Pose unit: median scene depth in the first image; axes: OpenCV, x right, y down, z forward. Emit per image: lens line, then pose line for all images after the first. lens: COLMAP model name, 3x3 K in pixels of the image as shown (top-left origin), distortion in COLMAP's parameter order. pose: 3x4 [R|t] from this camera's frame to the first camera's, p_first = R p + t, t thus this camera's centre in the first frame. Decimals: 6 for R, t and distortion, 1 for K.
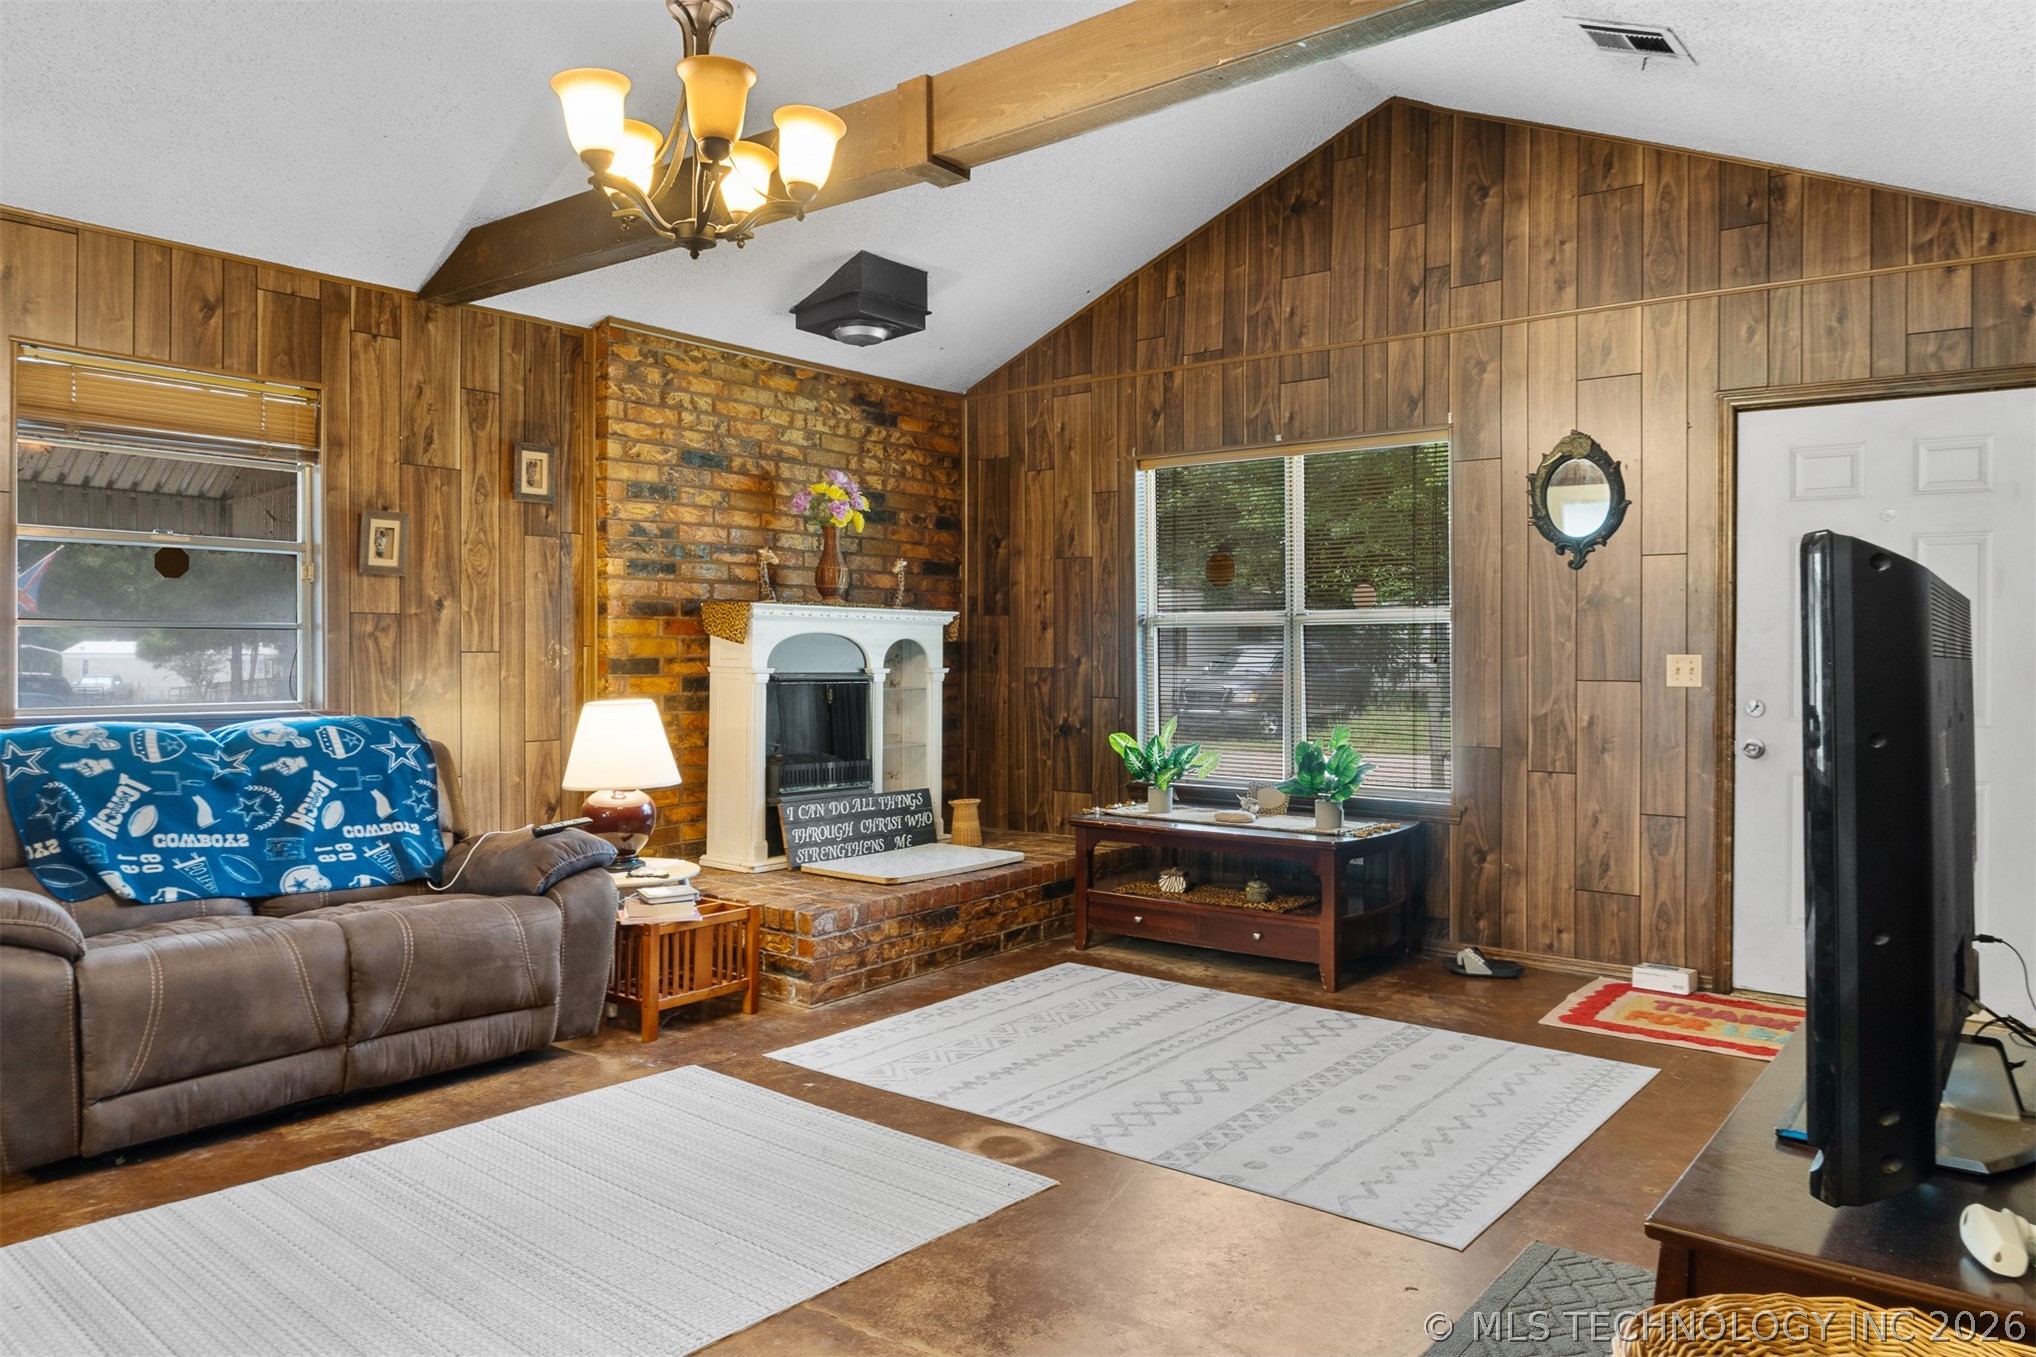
lens RADIAL K [[1377.1, 0, 1014.0], [0, 1377.1, 651.9], [0, 0, 1]] dist [-0.019328, -0.004269]
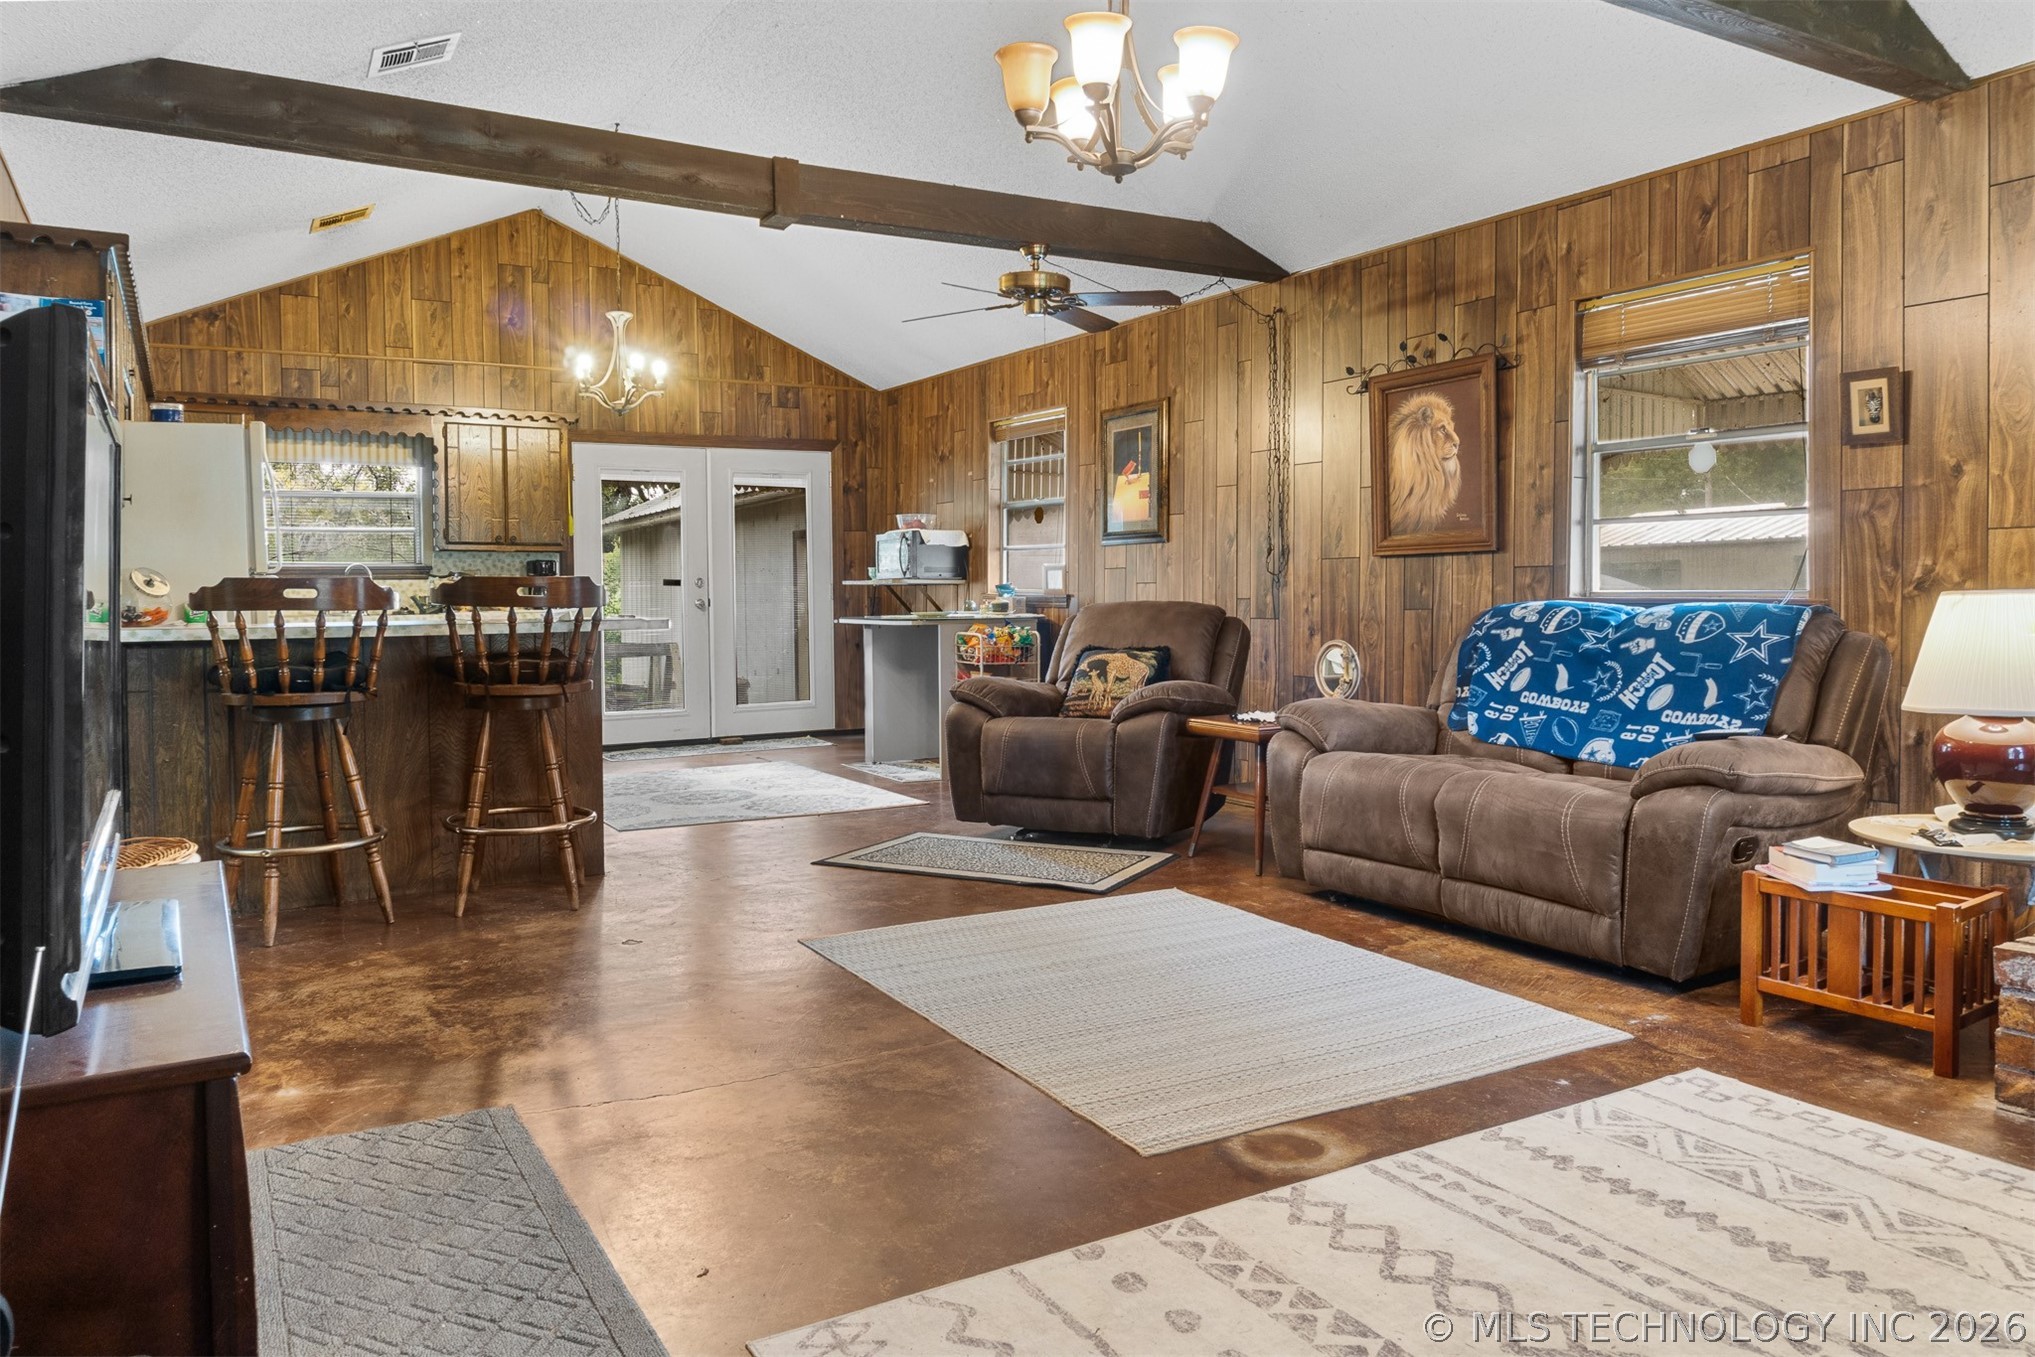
lens RADIAL K [[1376.4, 0, 1025.8], [0, 1376.4, 621.7], [0, 0, 1]] dist [-0.019328, -0.004269]
pose [[-0.348808, 0.018633, -0.937009, 0.530902], [0.006841, 0.999826, 0.017336, 0.037150], [0.937169, -0.000363, -0.348875, 0.796431]]
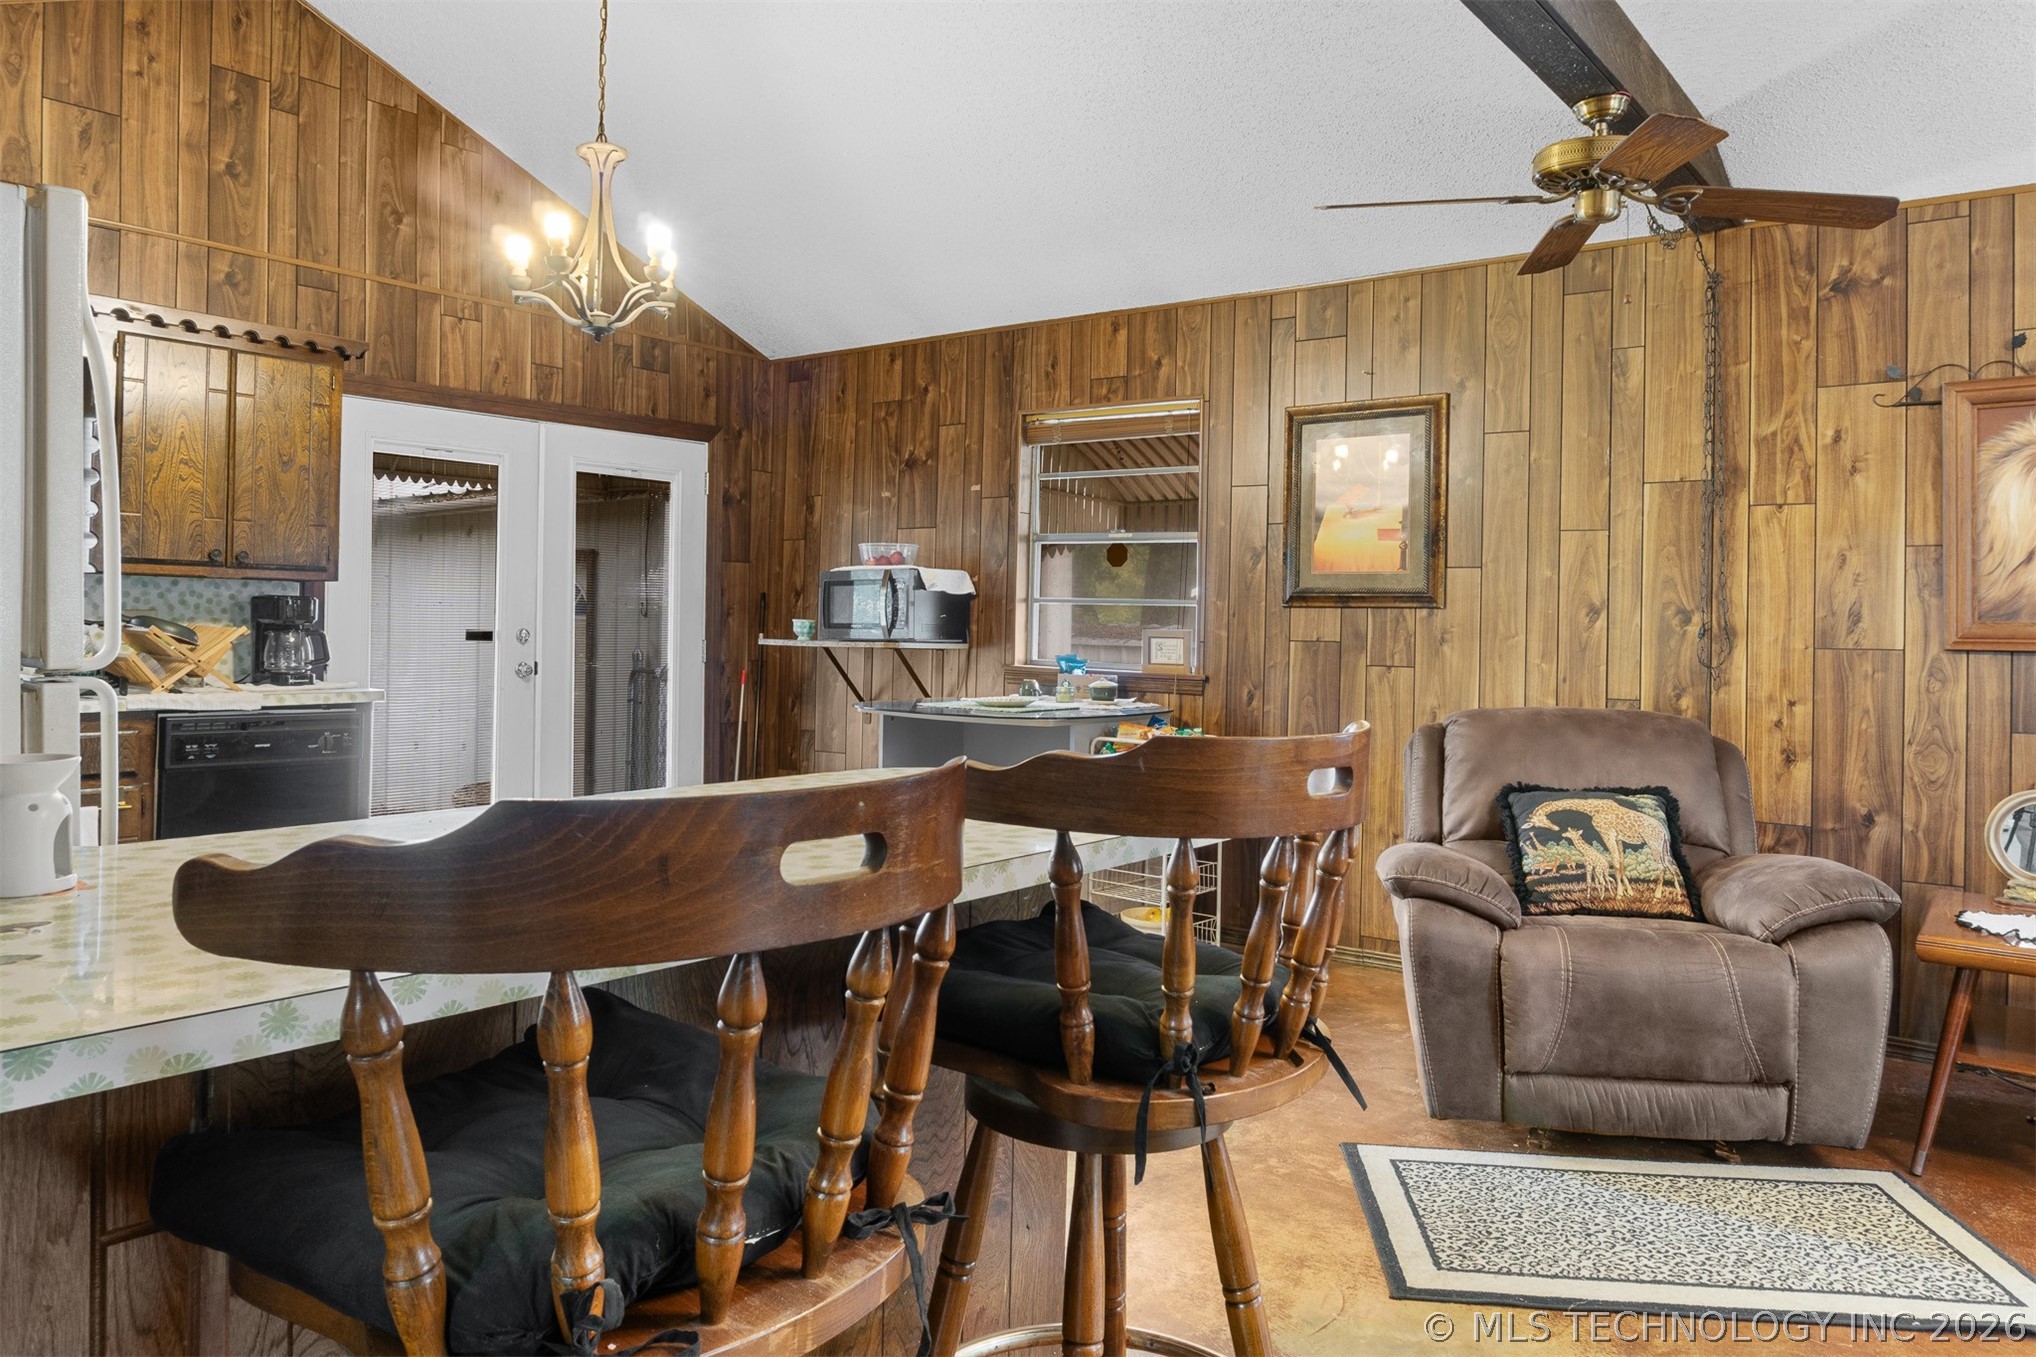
lens RADIAL K [[1377.1, 0, 1016.8], [0, 1377.1, 607.9], [0, 0, 1]] dist [-0.019328, -0.004269]
pose [[0.015486, -0.016837, -0.999738, 0.075239], [-0.016699, 0.999714, -0.017095, 0.000108], [0.999741, 0.016960, 0.015200, 0.093623]]
